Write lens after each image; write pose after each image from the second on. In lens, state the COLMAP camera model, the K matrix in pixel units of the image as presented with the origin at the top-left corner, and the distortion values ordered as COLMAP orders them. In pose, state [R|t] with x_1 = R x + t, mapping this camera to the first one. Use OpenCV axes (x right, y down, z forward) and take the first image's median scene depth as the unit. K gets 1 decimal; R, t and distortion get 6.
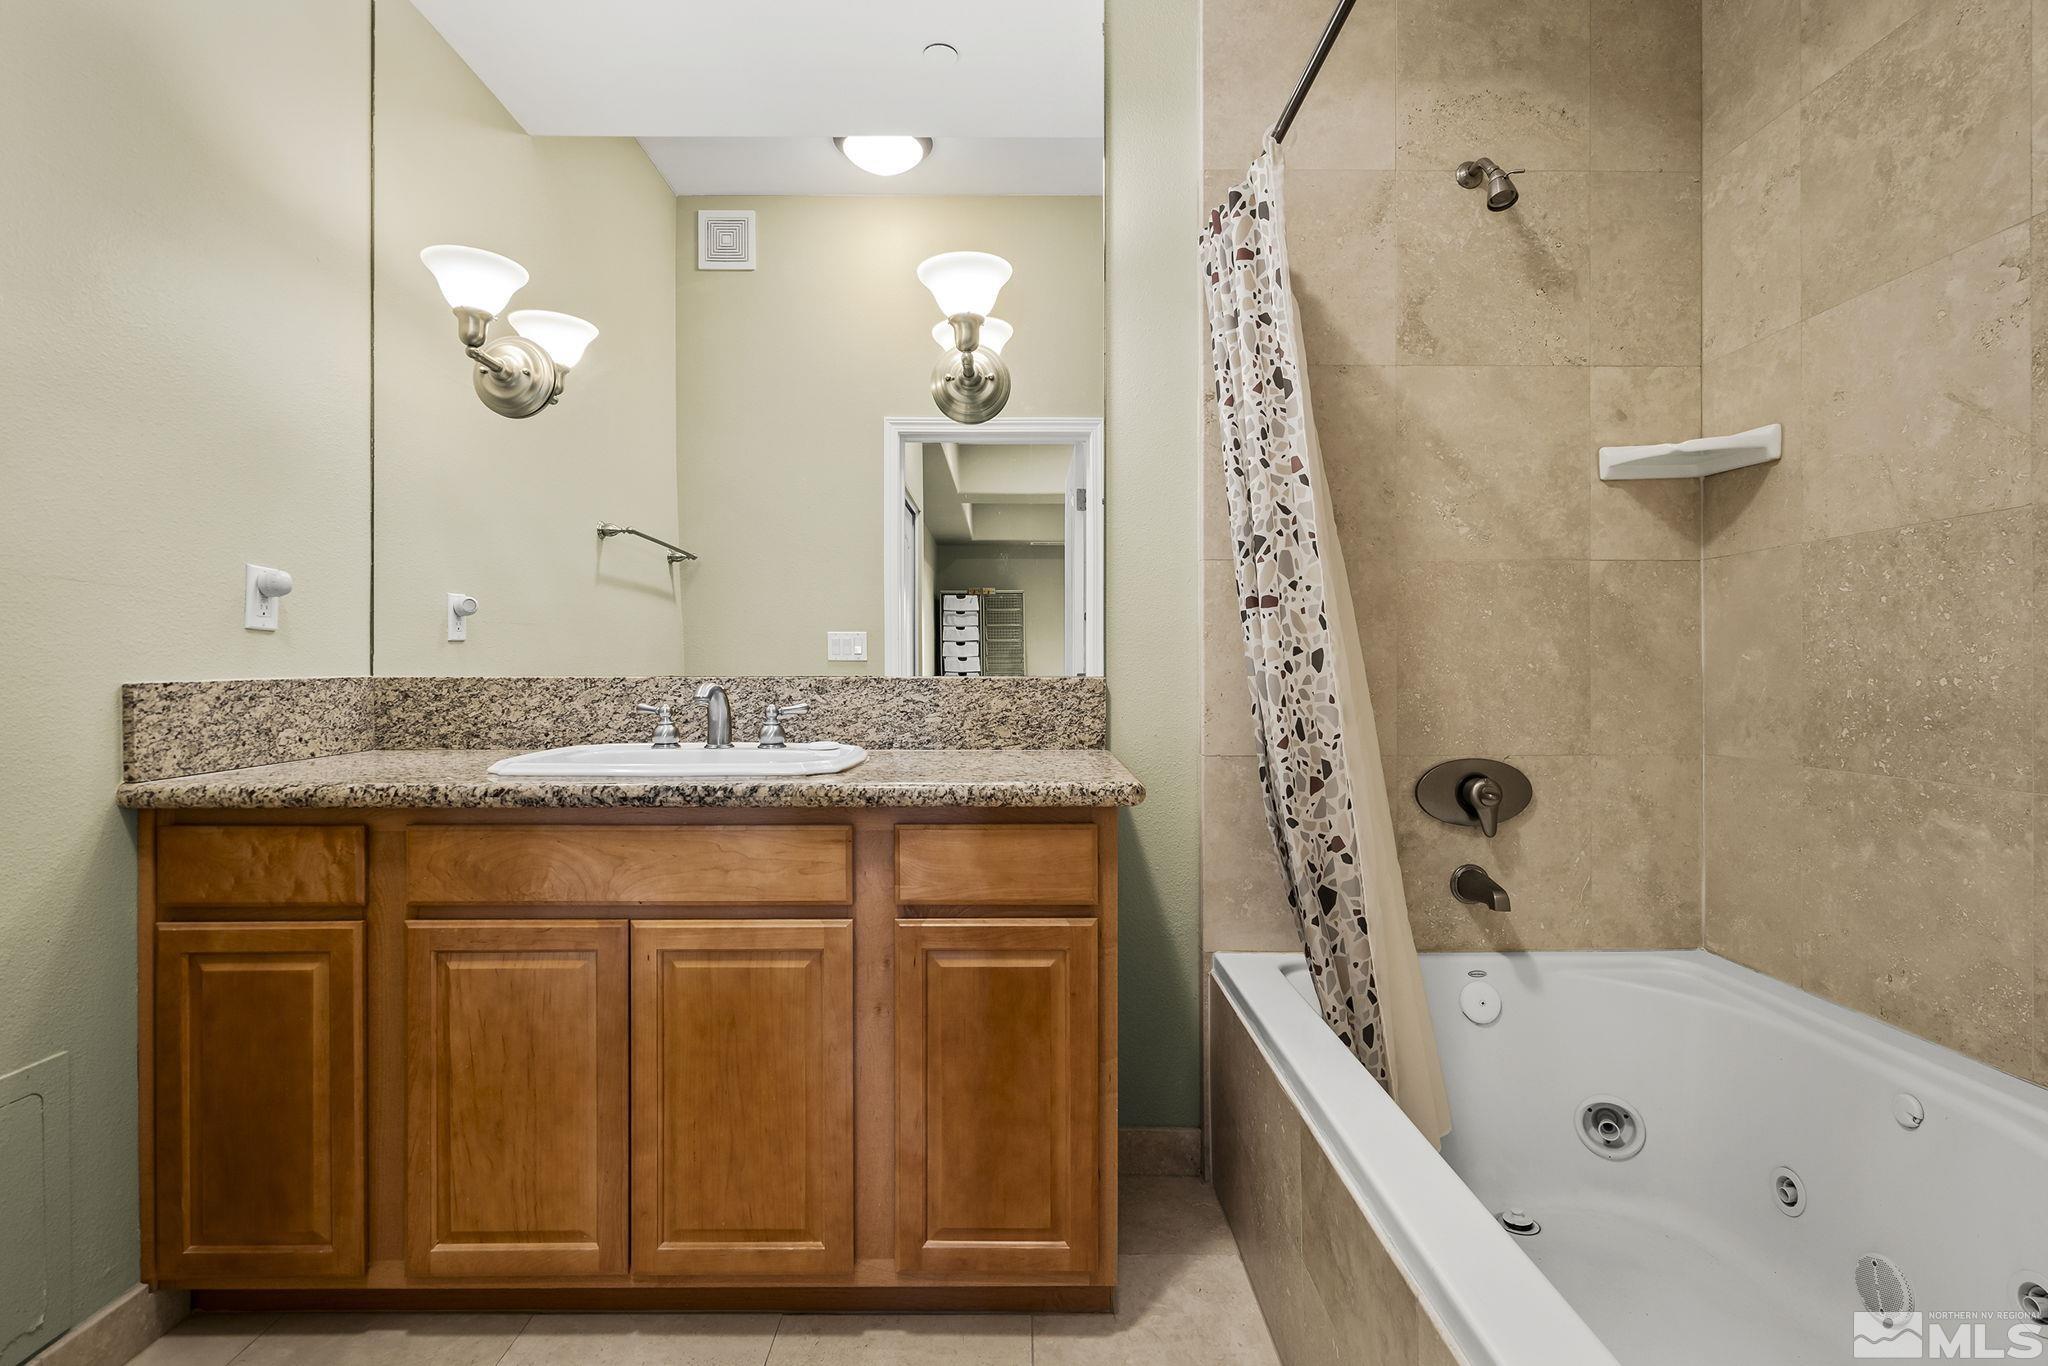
lens RADIAL K [[959.6, 0, 1063.3], [0, 959.6, 672.1], [0, 0, 1]] dist [0.002278, 0.000281]
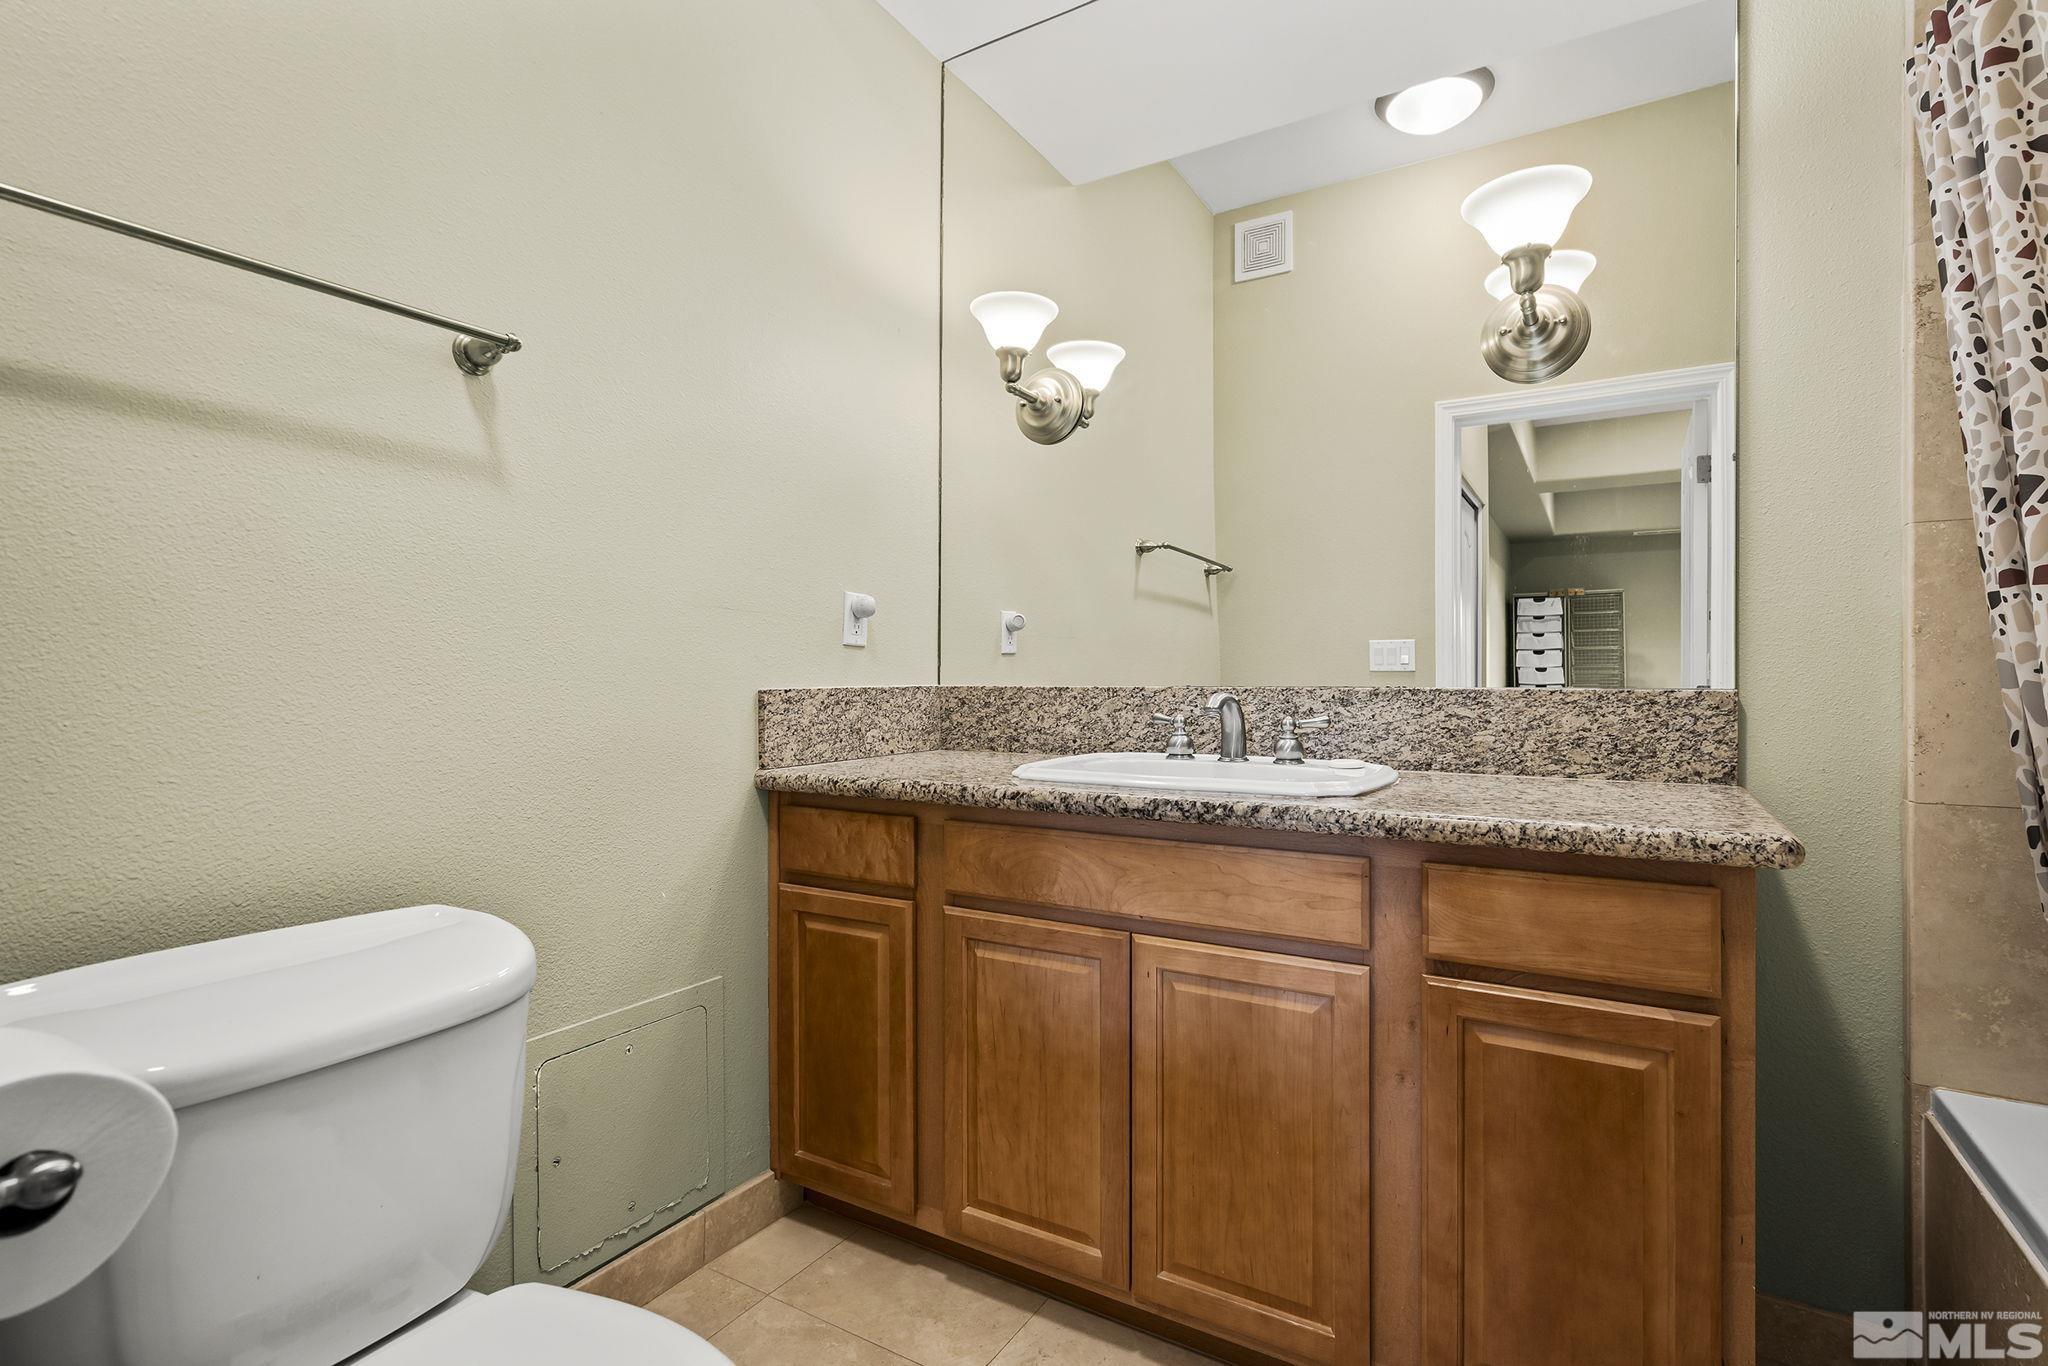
lens RADIAL K [[959.6, 0, 1024.9], [0, 959.6, 683.7], [0, 0, 1]] dist [0.002278, 0.000281]
pose [[0.826753, 0.001346, -0.562563, 0.009682], [-0.001361, 0.999999, 0.000392, 0.001843], [0.562563, 0.000441, 0.826754, 0.099802]]
